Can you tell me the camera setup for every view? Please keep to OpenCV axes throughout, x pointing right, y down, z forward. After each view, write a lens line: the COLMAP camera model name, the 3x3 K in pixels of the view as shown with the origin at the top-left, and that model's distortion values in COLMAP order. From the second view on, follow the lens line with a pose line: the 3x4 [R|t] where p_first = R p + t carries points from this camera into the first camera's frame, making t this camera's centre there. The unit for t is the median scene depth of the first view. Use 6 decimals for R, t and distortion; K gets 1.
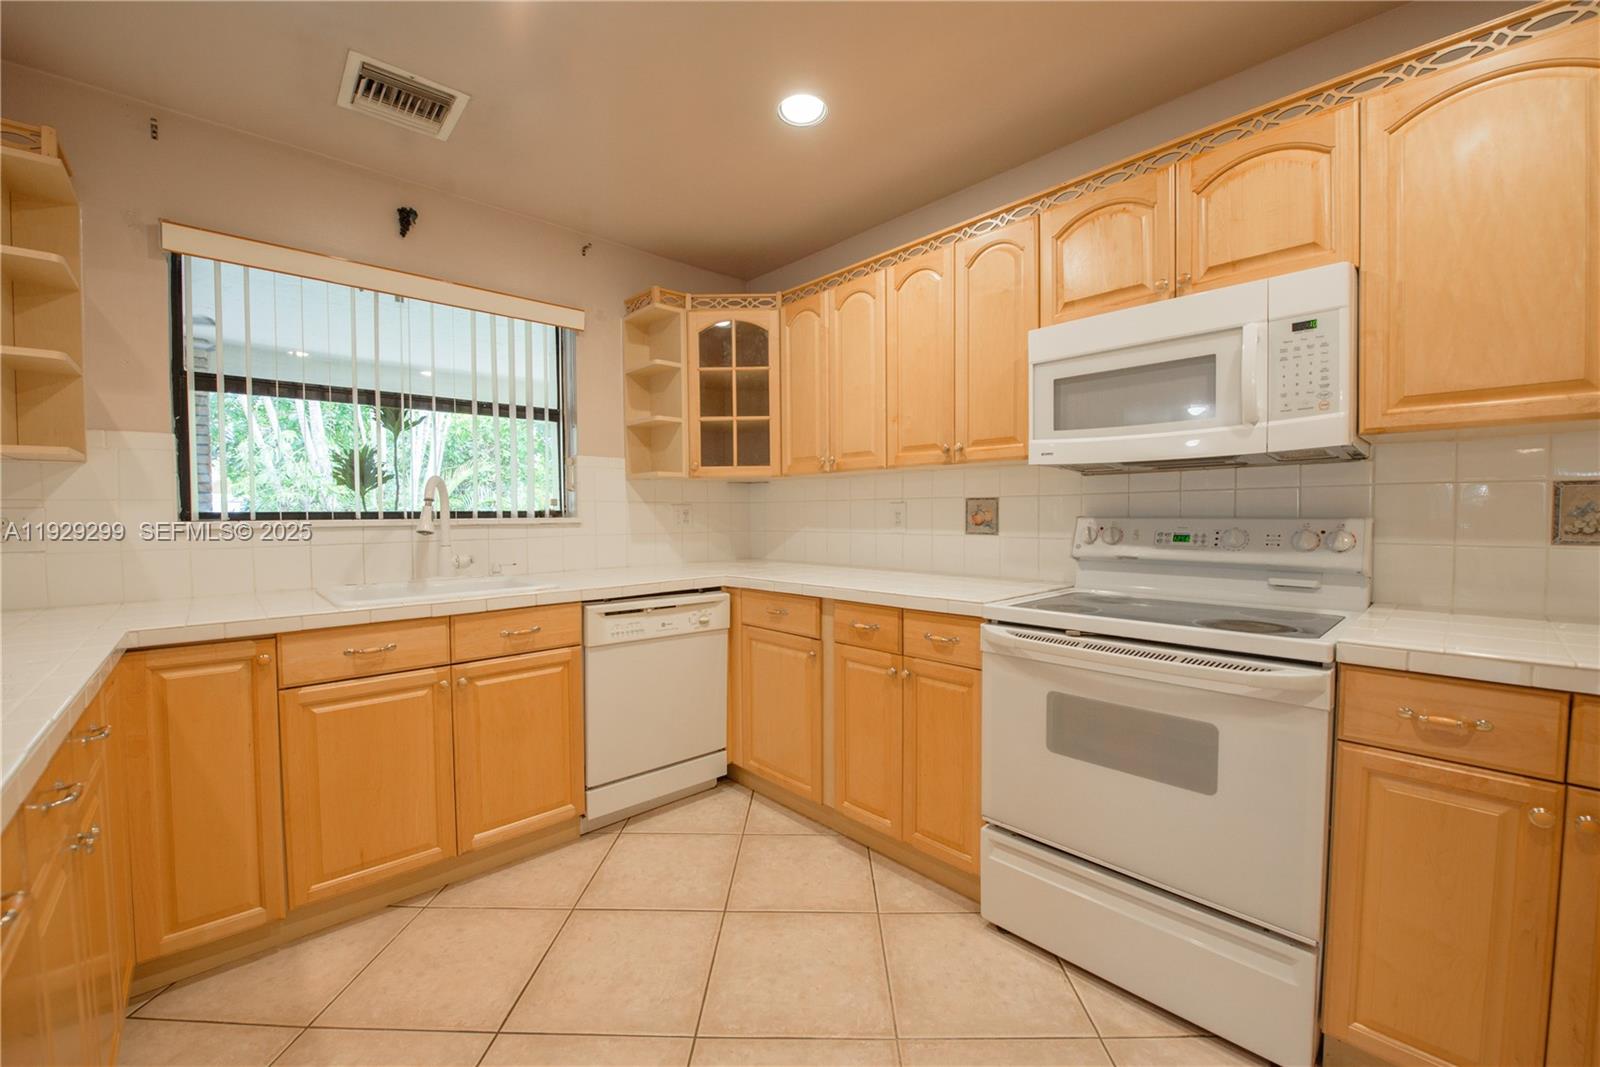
lens RADIAL K [[638.4, 0, 801.9], [0, 638.4, 535.3], [0, 0, 1]] dist [-0.022269, 0.000029]
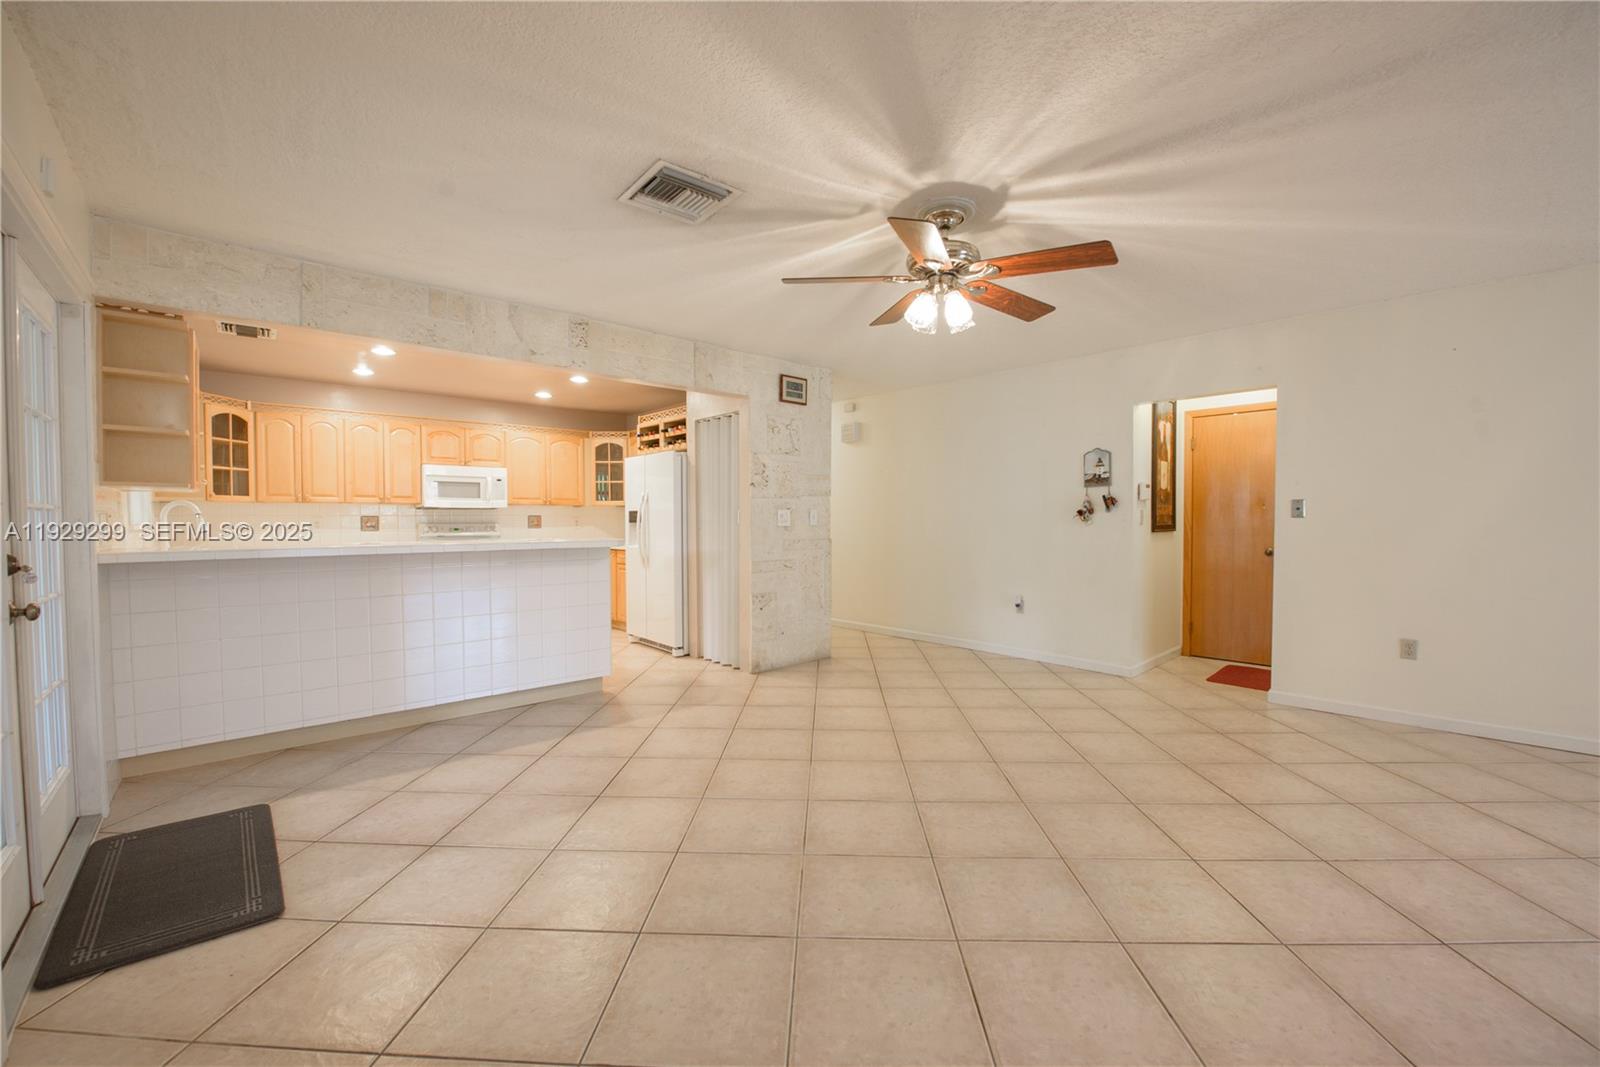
lens RADIAL K [[659.1, 0, 800.0], [0, 659.1, 533.5], [0, 0, 1]] dist [-0.042939, -0.000007]
pose [[0.028464, -0.014862, 0.999484, -2.196426], [0.037429, 0.999204, 0.013792, 0.036458], [-0.998894, 0.037017, 0.028998, -0.733732]]
